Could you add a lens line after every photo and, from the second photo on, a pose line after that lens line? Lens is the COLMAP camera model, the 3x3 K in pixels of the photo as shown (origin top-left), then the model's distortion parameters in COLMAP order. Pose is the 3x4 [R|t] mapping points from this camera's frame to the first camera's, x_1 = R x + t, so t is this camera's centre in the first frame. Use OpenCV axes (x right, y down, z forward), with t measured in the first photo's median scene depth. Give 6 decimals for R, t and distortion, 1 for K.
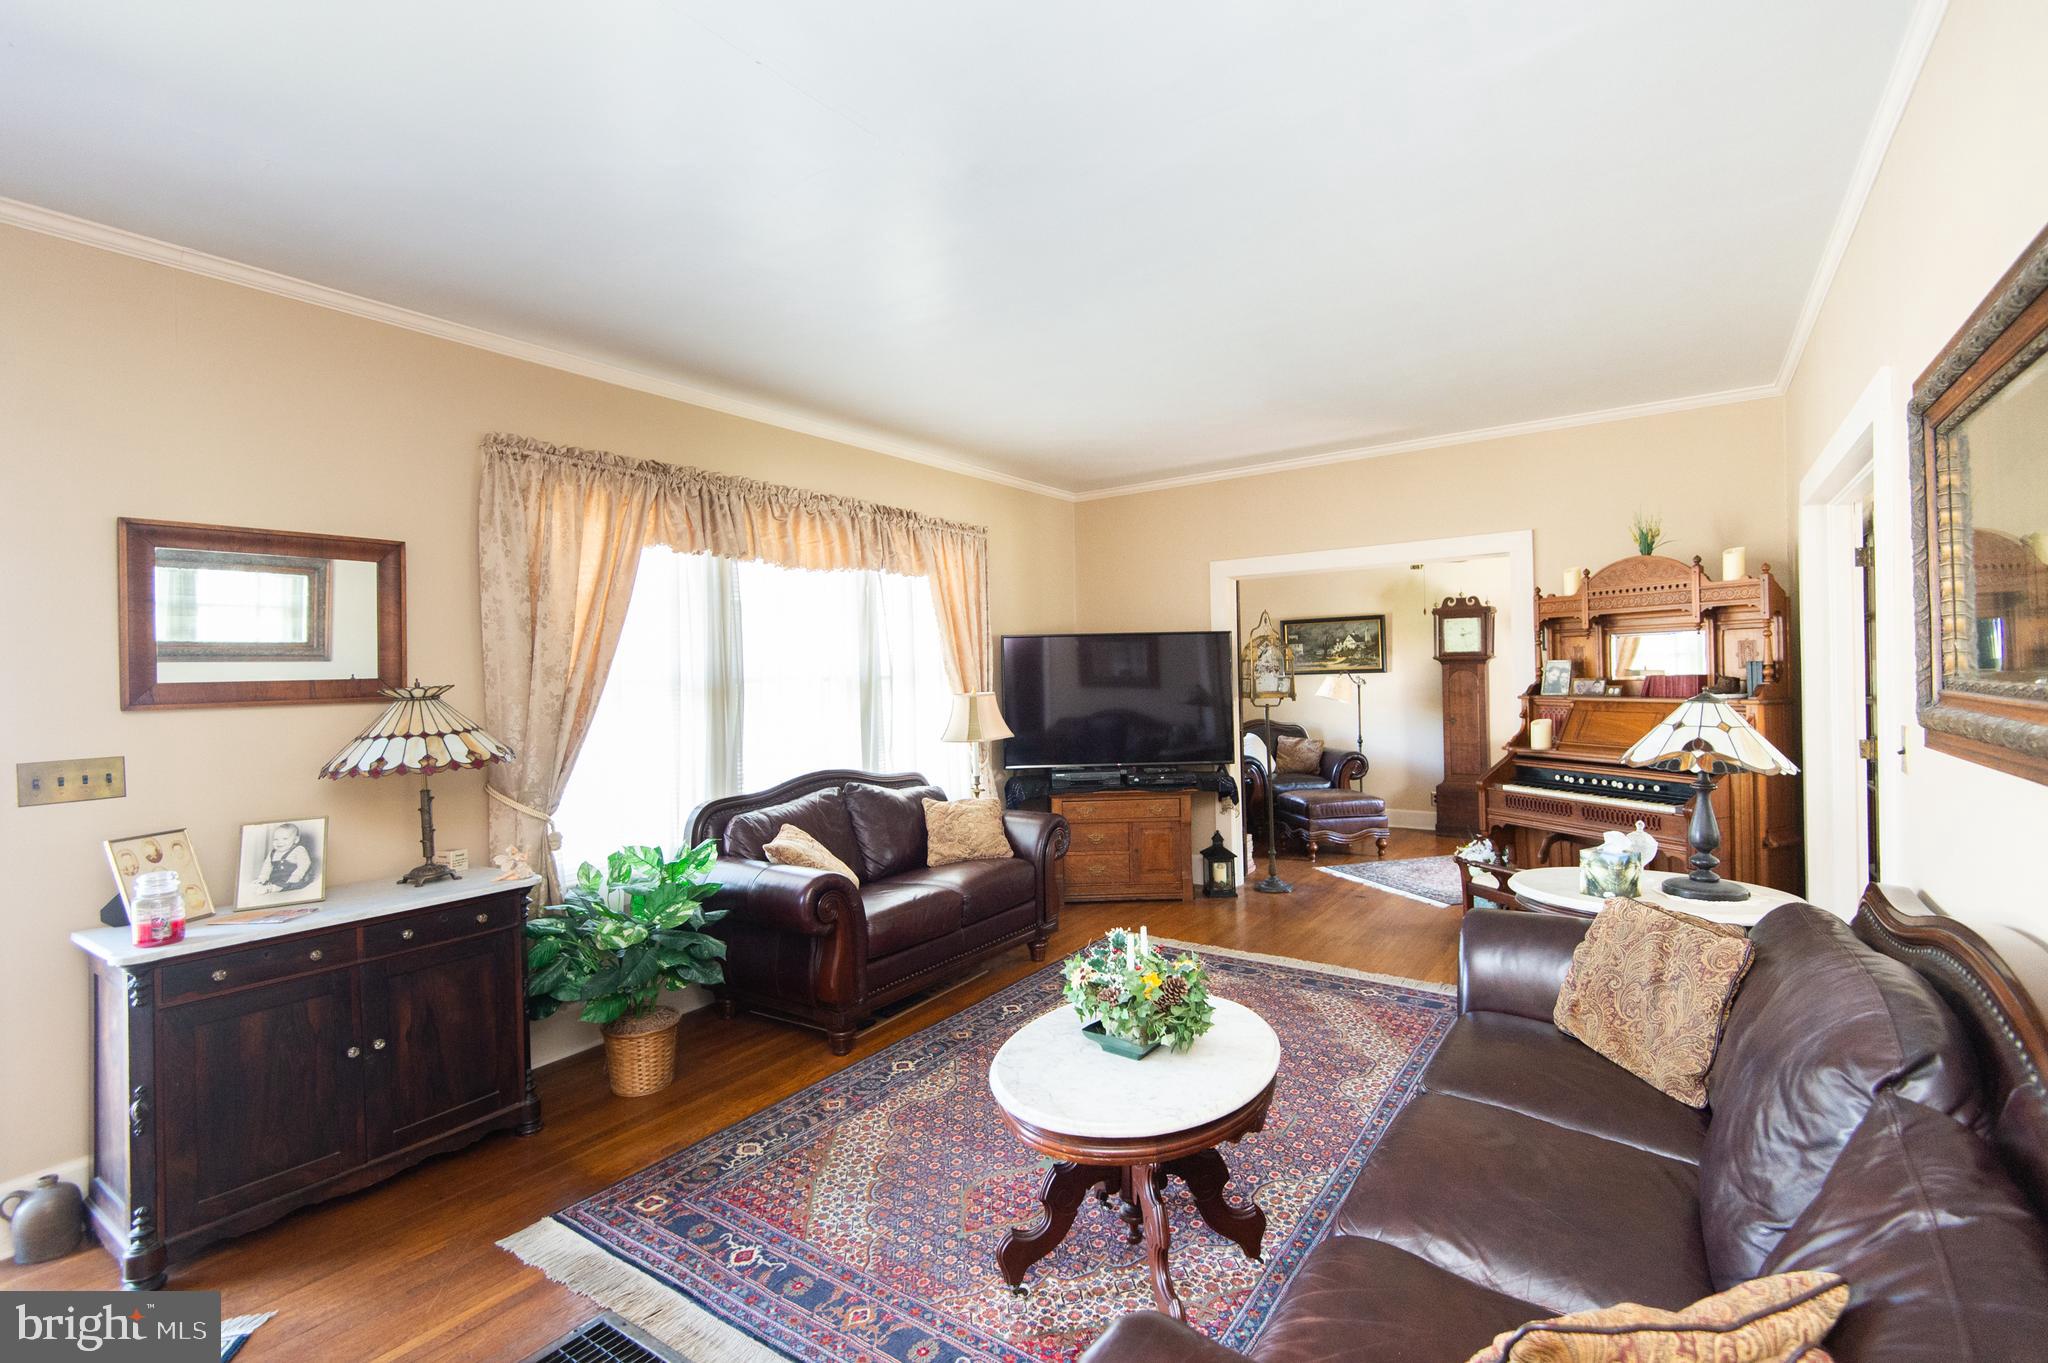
lens RADIAL K [[927.5, 0, 1030.0], [0, 927.5, 674.7], [0, 0, 1]] dist [0.048508, -0.023262]
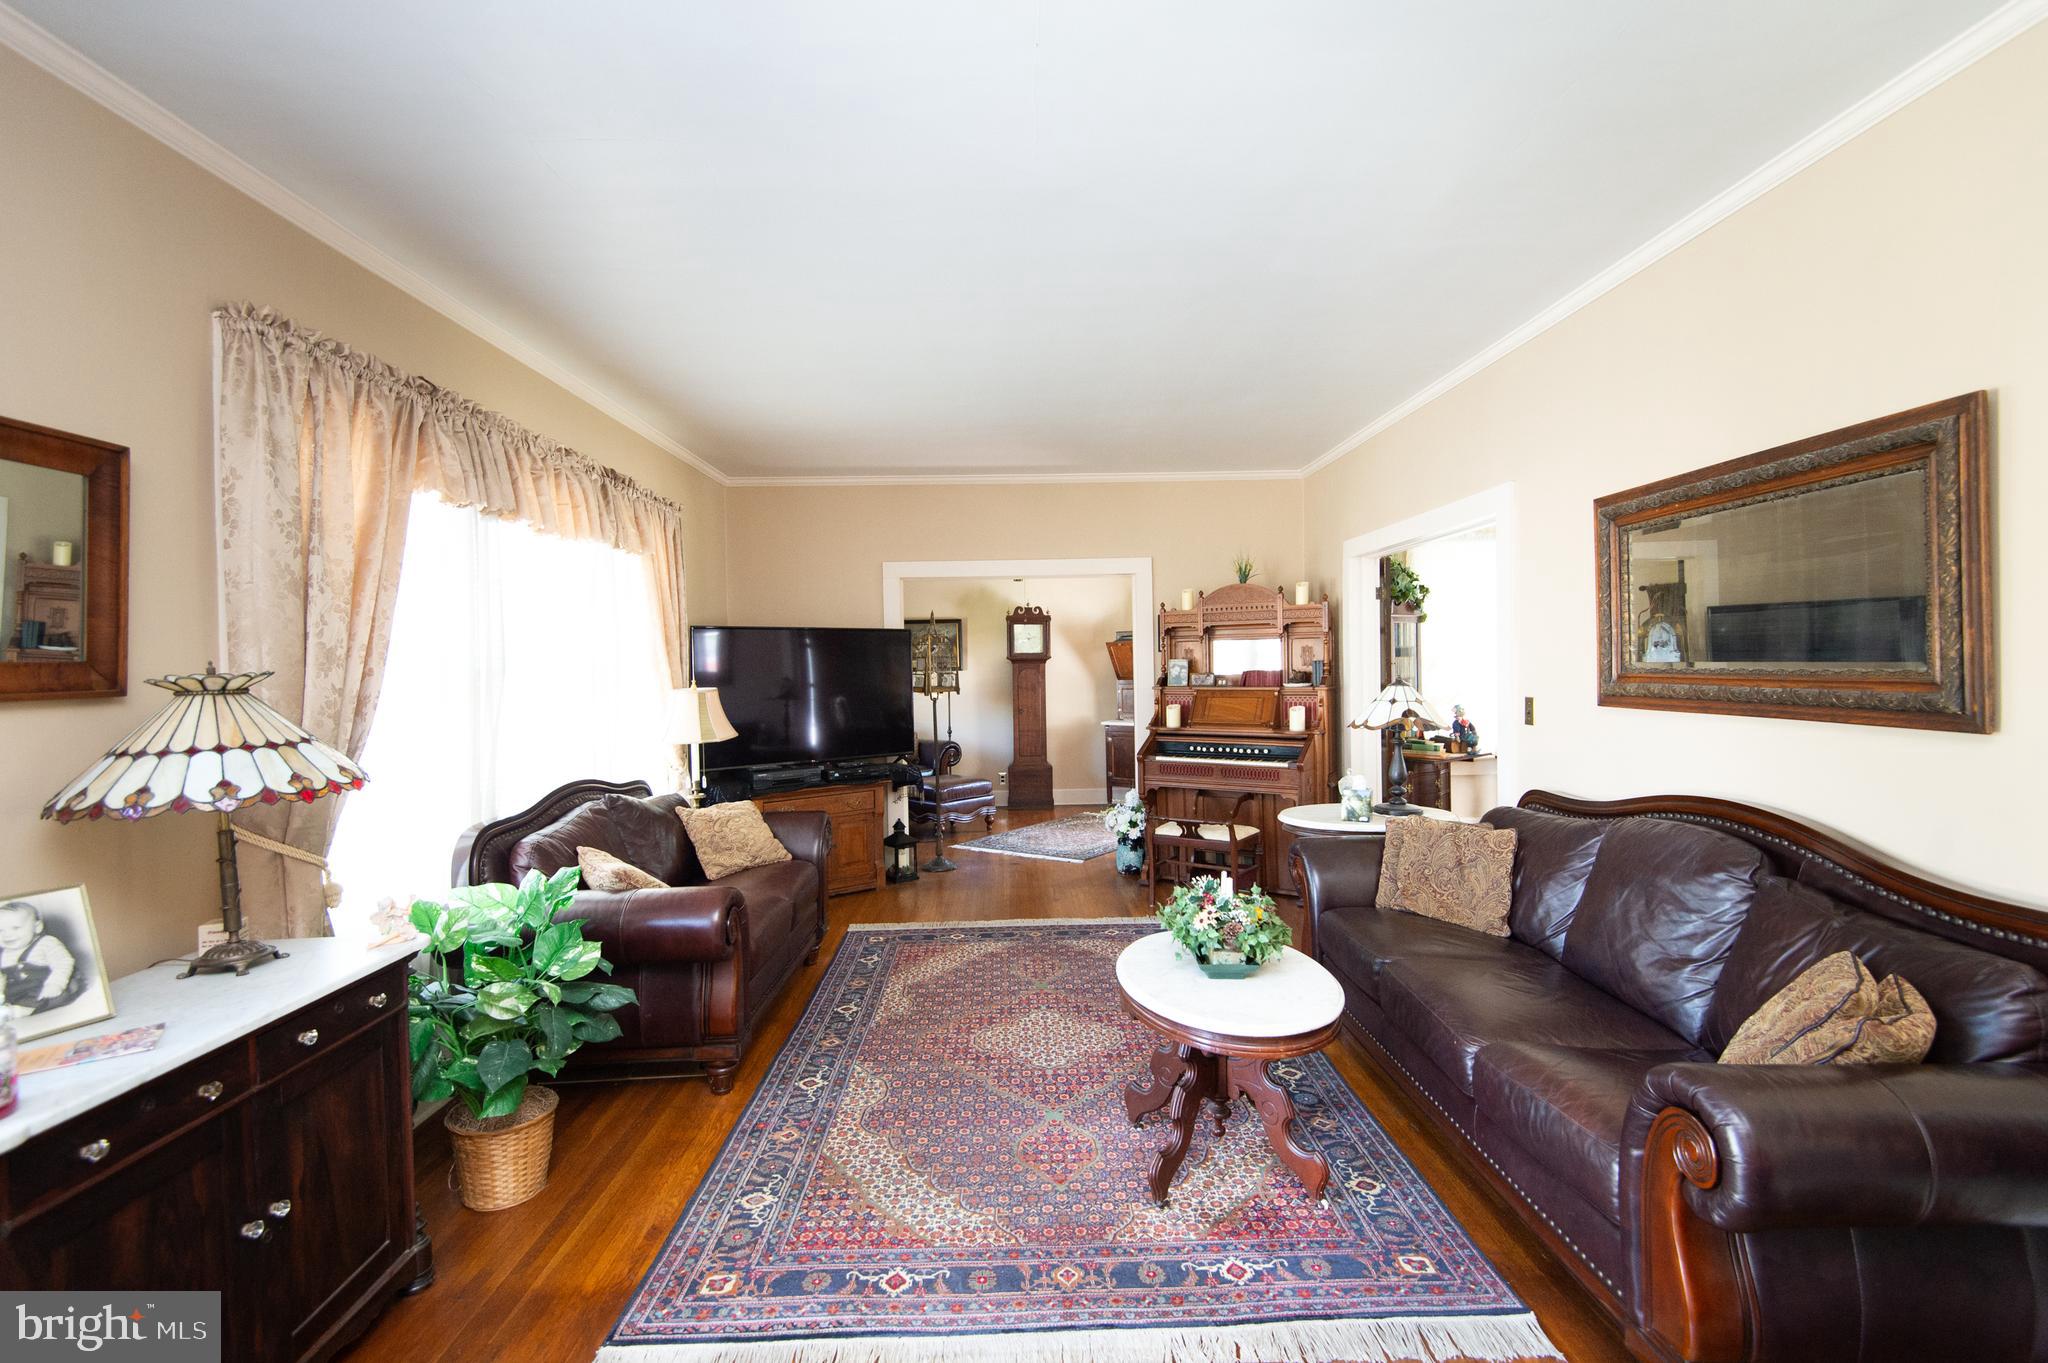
lens RADIAL K [[927.5, 0, 1030.0], [0, 927.5, 674.7], [0, 0, 1]] dist [0.048508, -0.023262]
pose [[0.806526, 0.001717, 0.591196, -0.440666], [-0.000949, 0.999998, -0.001610, 0.009933], [-0.591198, 0.000737, 0.806526, 0.099119]]
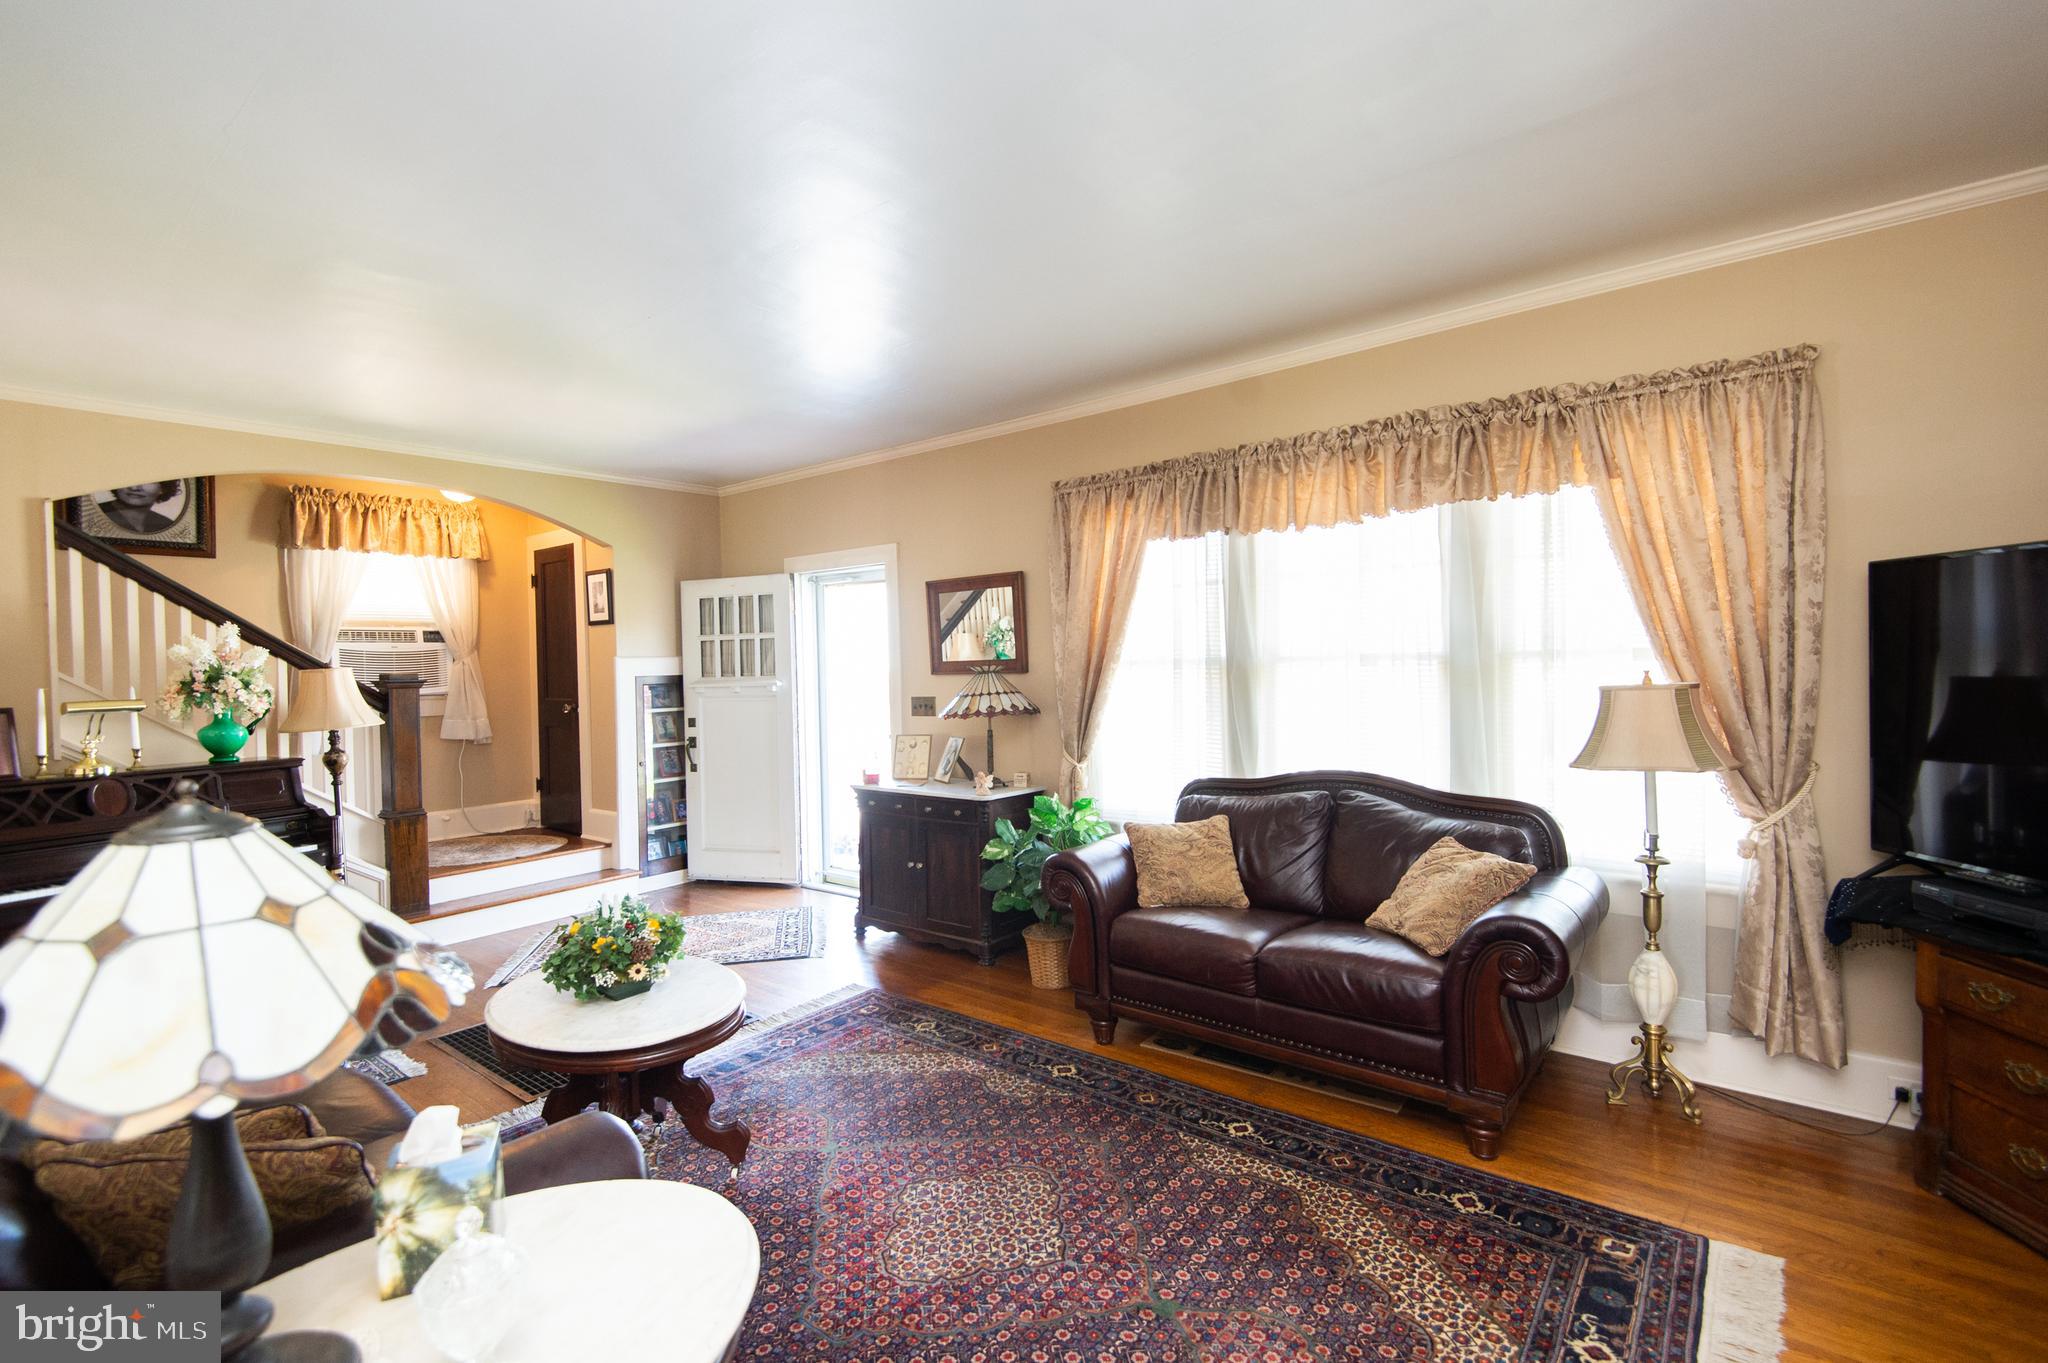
lens RADIAL K [[927.5, 0, 1030.0], [0, 927.5, 674.7], [0, 0, 1]] dist [0.048508, -0.023262]
pose [[-0.066973, 0.039661, -0.996966, 0.697882], [0.028335, 0.998882, 0.037834, -0.021764], [0.997352, -0.025715, -0.068022, 0.895854]]
